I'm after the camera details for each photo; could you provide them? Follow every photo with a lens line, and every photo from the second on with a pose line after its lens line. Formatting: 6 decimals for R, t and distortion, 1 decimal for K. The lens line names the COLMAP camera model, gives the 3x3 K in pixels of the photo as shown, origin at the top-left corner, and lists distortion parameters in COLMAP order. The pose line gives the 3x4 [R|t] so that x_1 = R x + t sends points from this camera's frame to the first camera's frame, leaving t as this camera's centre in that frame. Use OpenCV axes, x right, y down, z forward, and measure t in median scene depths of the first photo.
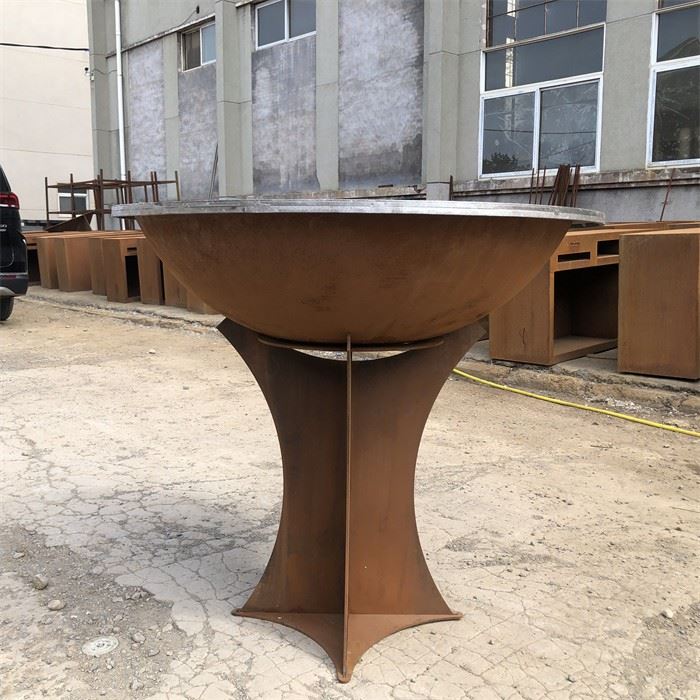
lens RADIAL K [[766.6, 0, 347.3], [0, 766.6, 349.9], [0, 0, 1]] dist [-0.003683, 0.045911]
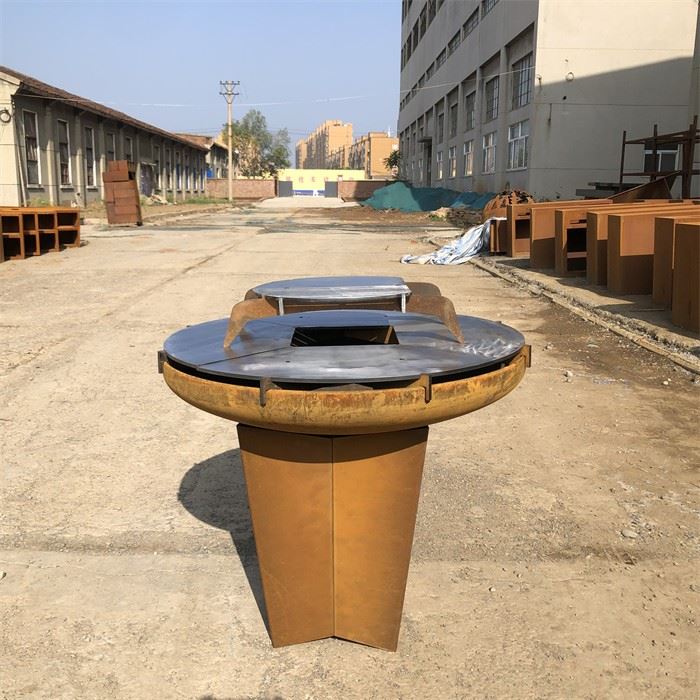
lens RADIAL K [[774.2, 0, 356.0], [0, 774.2, 349.2], [0, 0, 1]] dist [-0.000769, -0.027507]
pose [[0.758405, 0.132028, -0.638271, -0.420019], [-0.099702, 0.991244, 0.086574, -0.291012], [0.644112, -0.002021, 0.764928, 1.446772]]
